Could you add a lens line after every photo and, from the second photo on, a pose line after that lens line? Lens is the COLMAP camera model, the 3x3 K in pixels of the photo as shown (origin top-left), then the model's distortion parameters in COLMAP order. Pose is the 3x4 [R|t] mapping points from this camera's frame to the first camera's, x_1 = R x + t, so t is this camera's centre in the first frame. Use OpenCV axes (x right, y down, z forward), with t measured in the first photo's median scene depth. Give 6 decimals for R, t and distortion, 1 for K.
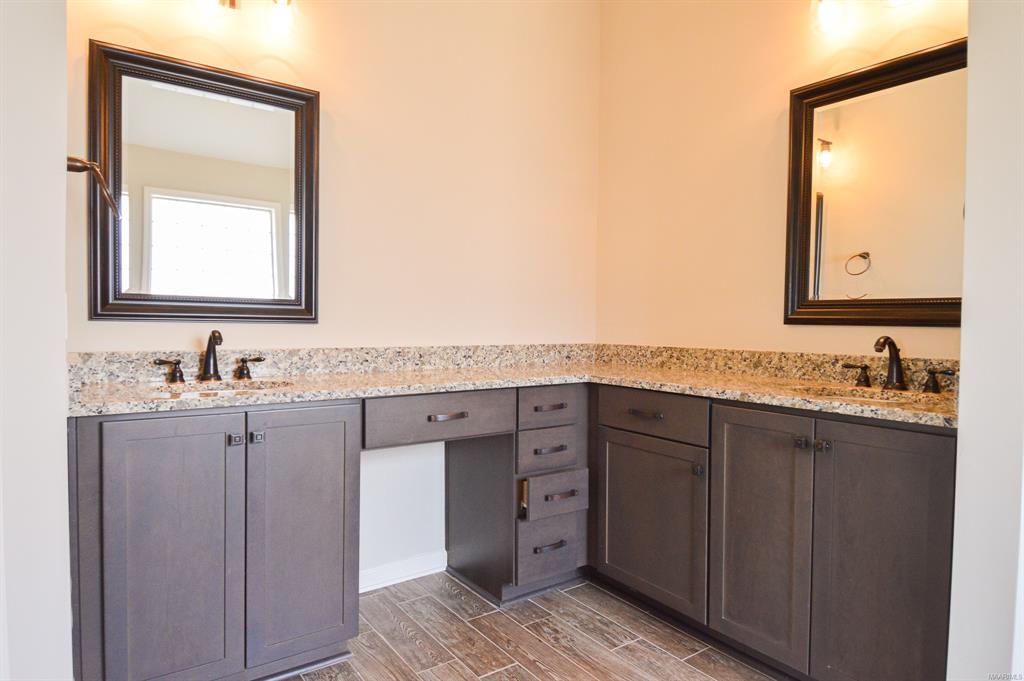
lens RADIAL K [[612.2, 0, 513.2], [0, 612.2, 335.7], [0, 0, 1]] dist [0.014623, -0.001616]
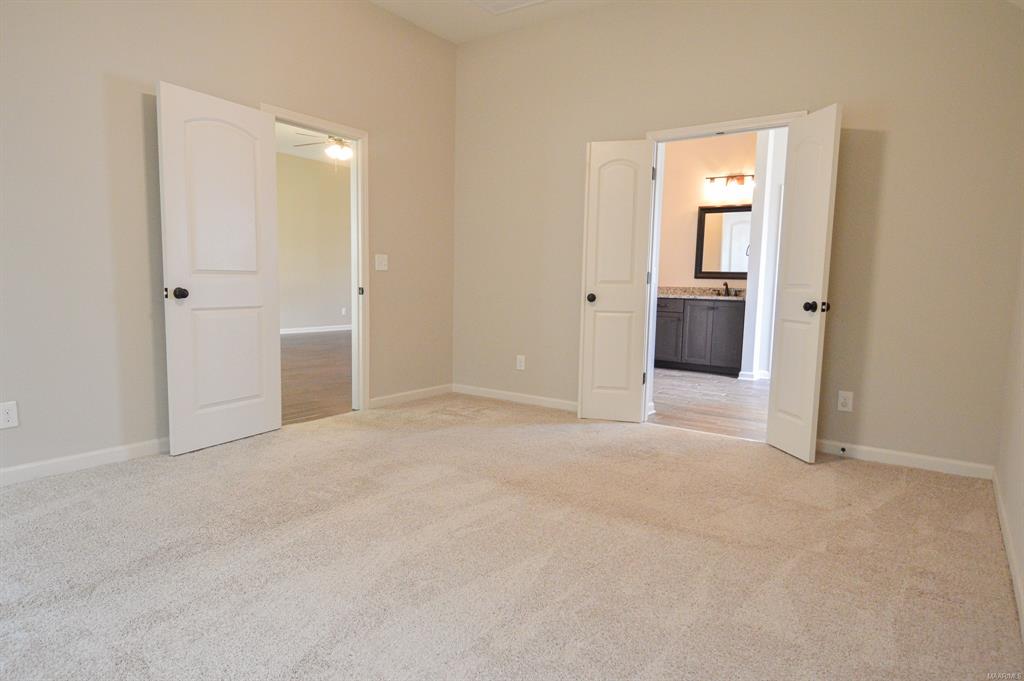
lens RADIAL K [[612.2, 0, 509.9], [0, 612.2, 342.2], [0, 0, 1]] dist [0.014623, -0.001616]
pose [[0.942642, -0.023477, 0.332980, -1.836397], [-0.005885, 0.996200, 0.086897, 0.047409], [-0.333754, -0.083873, 0.938921, -2.046774]]
